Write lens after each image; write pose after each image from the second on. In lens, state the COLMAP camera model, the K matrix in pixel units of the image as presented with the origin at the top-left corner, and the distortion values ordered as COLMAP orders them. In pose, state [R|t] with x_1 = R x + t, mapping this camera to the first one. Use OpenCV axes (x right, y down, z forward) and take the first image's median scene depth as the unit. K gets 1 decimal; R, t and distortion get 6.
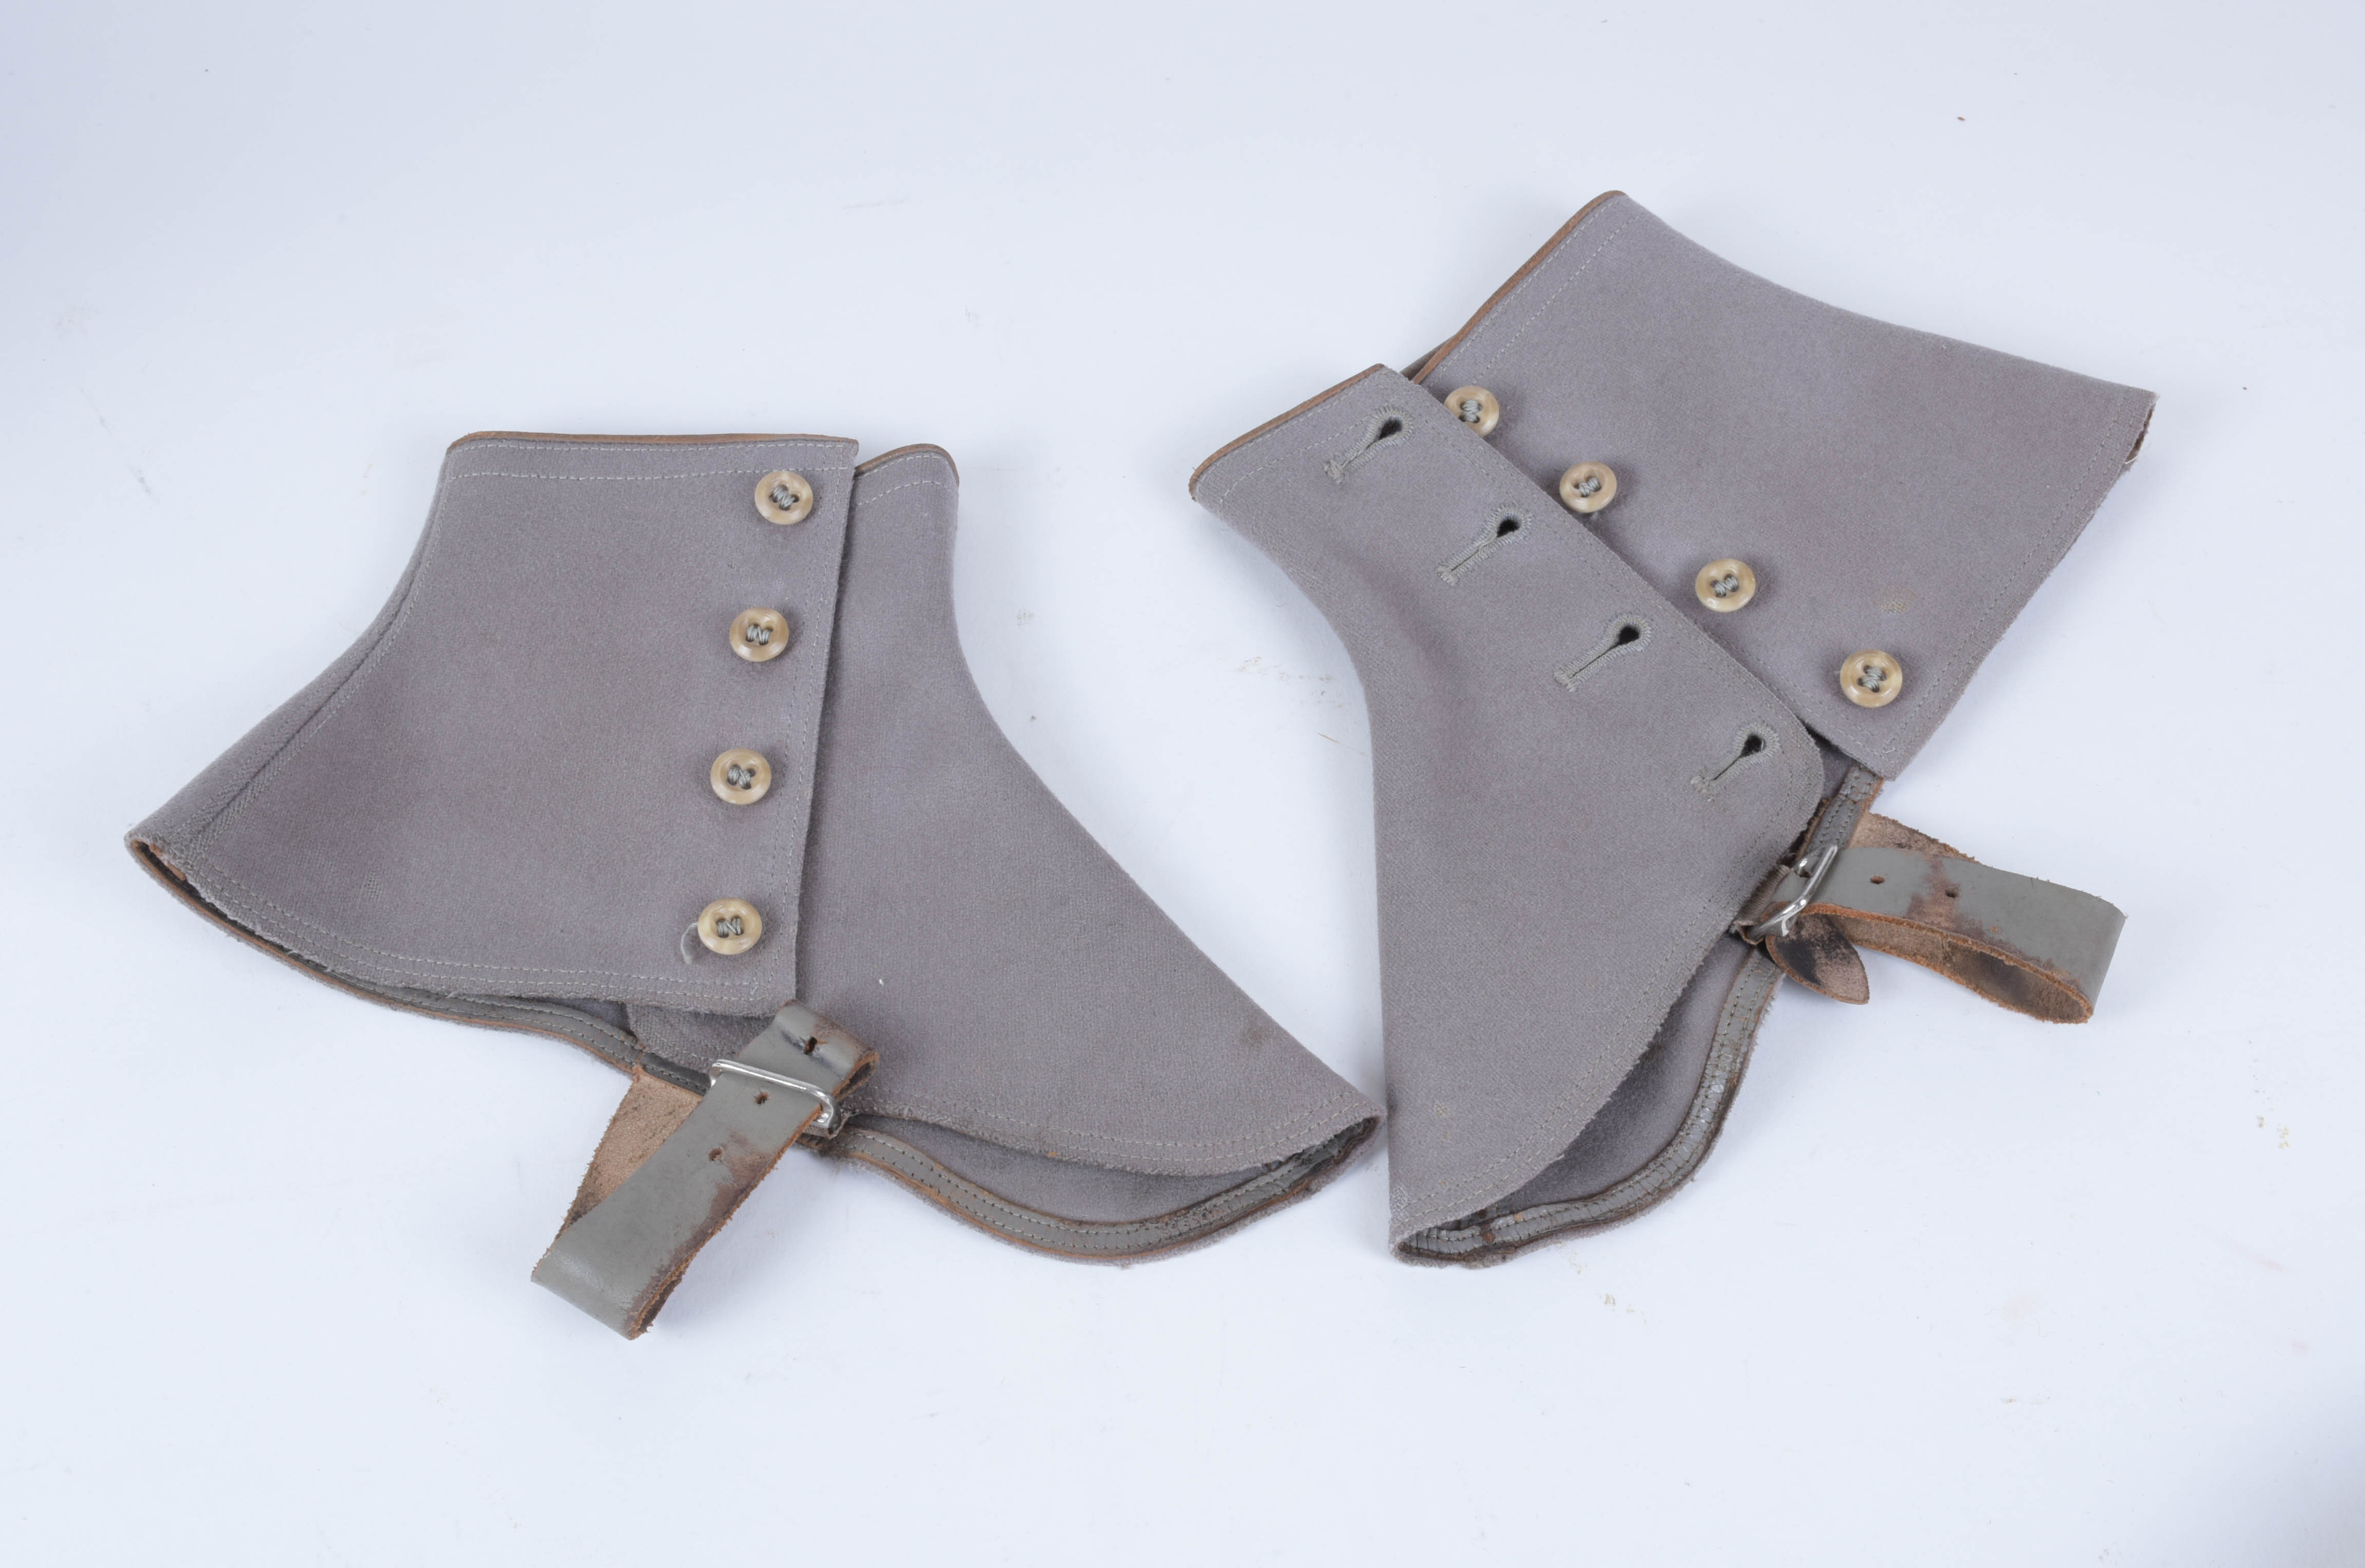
lens RADIAL K [[2999.6, 0, 1186.3], [0, 2999.6, 788.3], [0, 0, 1]] dist [-0.034593, 0.000000]
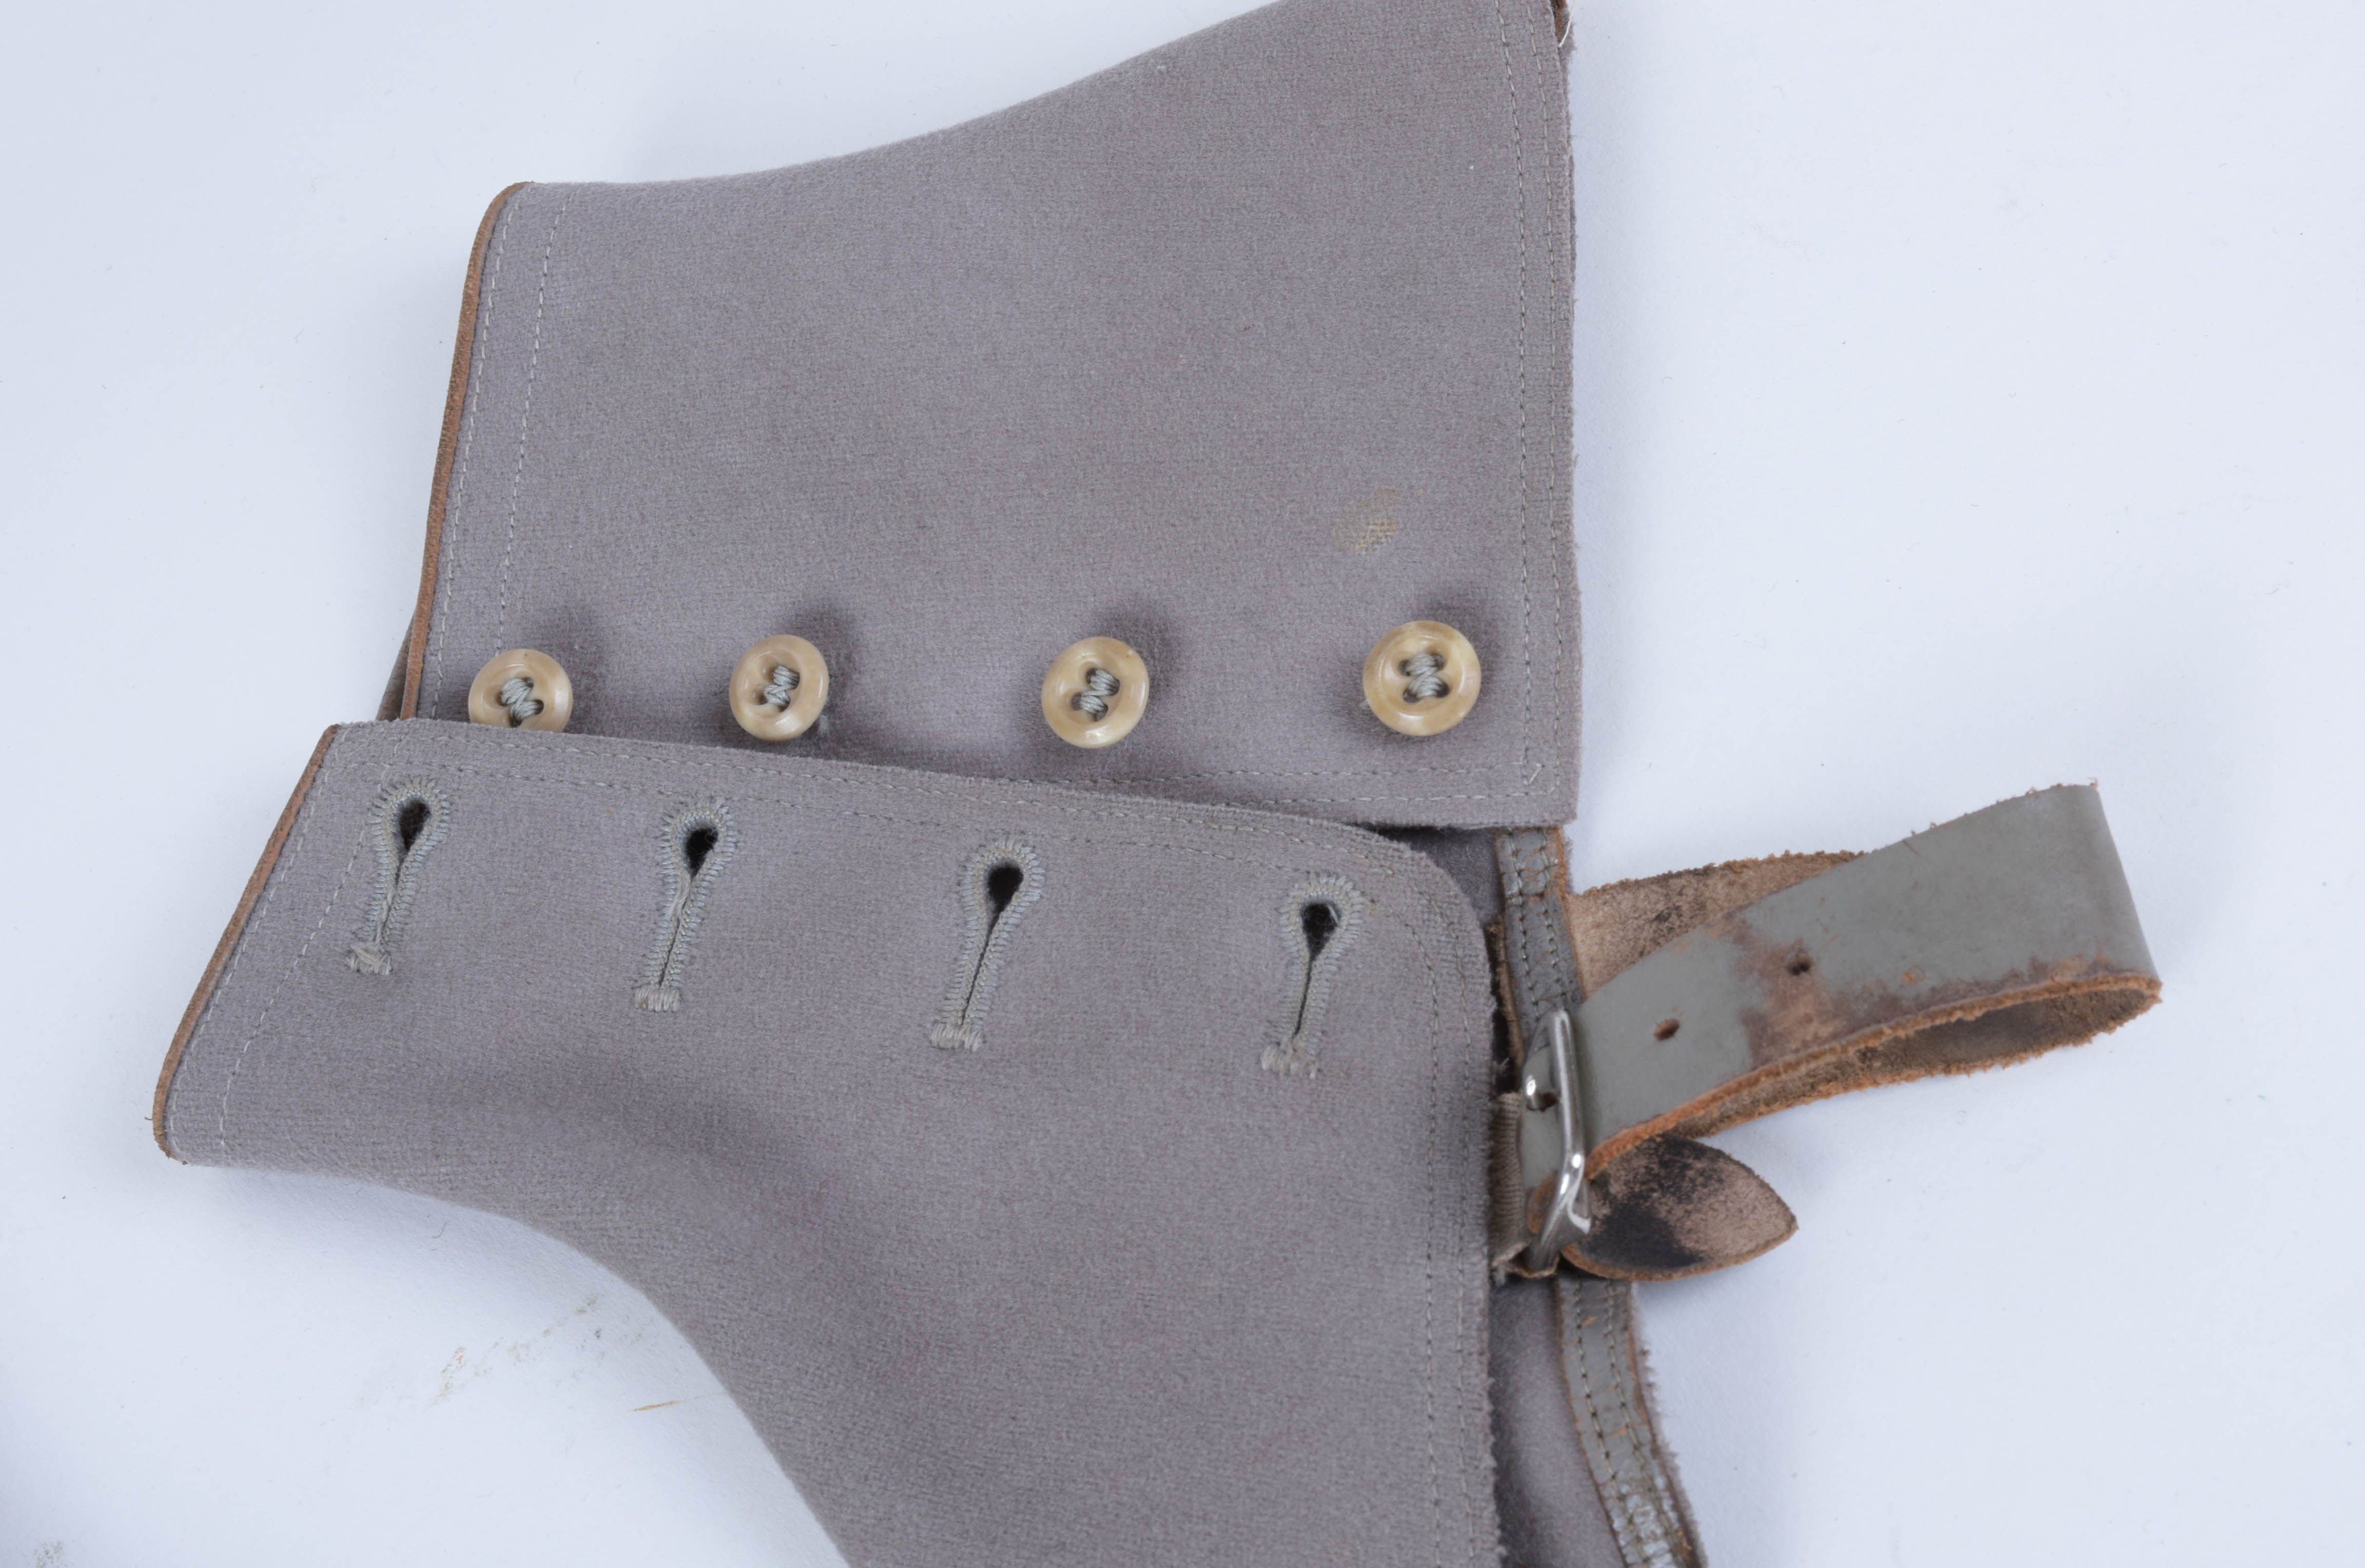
lens RADIAL K [[3863.1, 0, 1179.2], [0, 3863.1, 781.9], [0, 0, 1]] dist [-0.004618, 0.000000]
pose [[0.792503, -0.604426, 0.081291, 0.131073], [0.605408, 0.795778, 0.014781, -0.058147], [-0.073624, 0.037501, 0.996581, 0.339772]]
